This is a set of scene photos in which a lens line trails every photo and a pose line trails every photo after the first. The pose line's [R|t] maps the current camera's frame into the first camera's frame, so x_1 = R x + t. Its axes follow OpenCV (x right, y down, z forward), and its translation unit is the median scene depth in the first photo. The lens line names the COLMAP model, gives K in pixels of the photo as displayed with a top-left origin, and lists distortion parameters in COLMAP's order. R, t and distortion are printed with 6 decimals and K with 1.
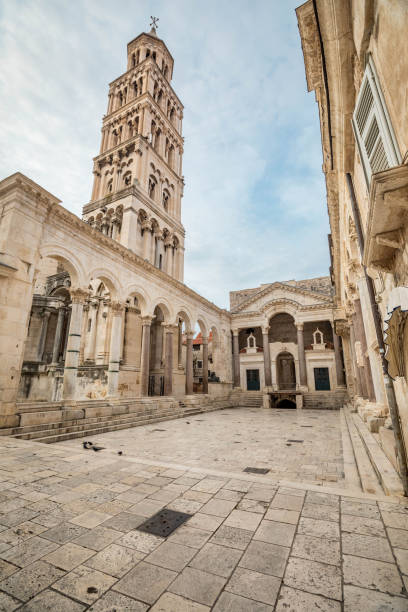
lens RADIAL K [[276.9, 0, 204.0], [0, 276.9, 306.0], [0, 0, 1]] dist [-0.064543, 0.023313]
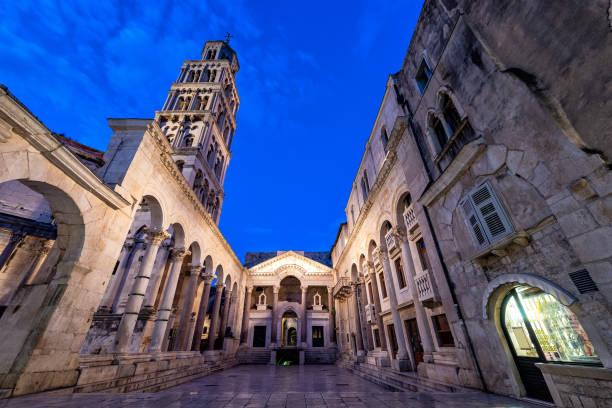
lens RADIAL K [[235.7, 0, 301.9], [0, 235.7, 204.0], [0, 0, 1]] dist [0.007798, -0.000216]
pose [[0.894993, 0.228161, 0.383315, -0.169093], [-0.119981, 0.950755, -0.285779, 0.015555], [-0.429643, 0.209780, 0.878294, -0.020345]]
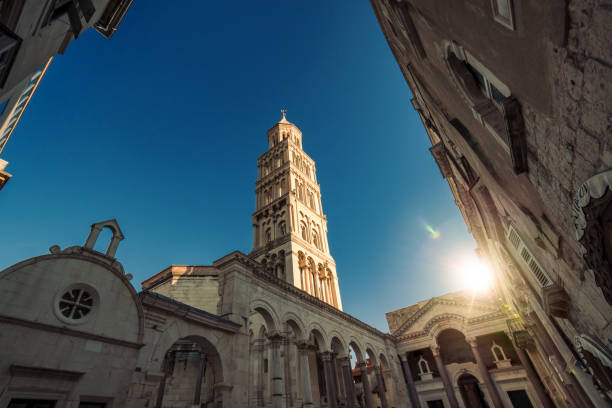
lens RADIAL K [[276.9, 0, 291.3], [0, 276.9, 210.3], [0, 0, 1]] dist [-0.064543, 0.023313]
pose [[0.978769, -0.166015, -0.120212, -0.080843], [0.103670, 0.906911, -0.408370, -0.028022], [0.176817, 0.387237, 0.904866, -0.126228]]
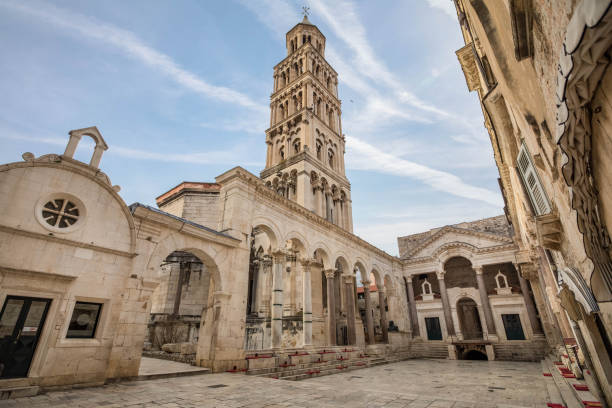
lens RADIAL K [[284.3, 0, 302.8], [0, 284.3, 208.3], [0, 0, 1]] dist [-0.063049, 0.027369]
pose [[0.977840, -0.083662, -0.191909, -0.050068], [0.054363, 0.986707, -0.153150, -0.024210], [0.202170, 0.139323, 0.969390, -0.100746]]
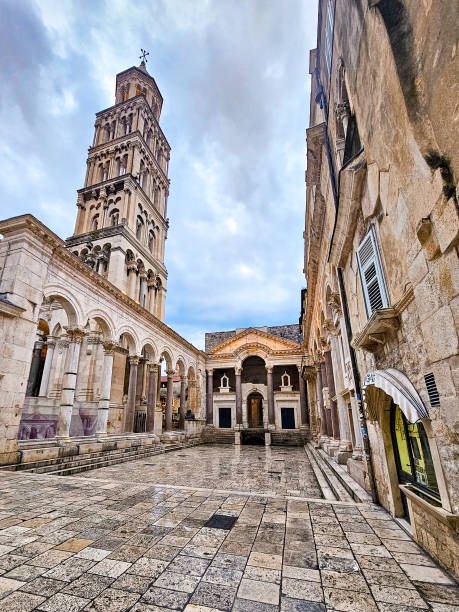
lens RADIAL K [[274.7, 0, 208.6], [0, 274.7, 341.3], [0, 0, 1]] dist [-0.008508, -0.000350]
pose [[0.988806, 0.051305, 0.140112, -0.053077], [-0.050428, 0.998680, -0.009809, -0.014704], [-0.140430, 0.002633, 0.990087, -0.048390]]
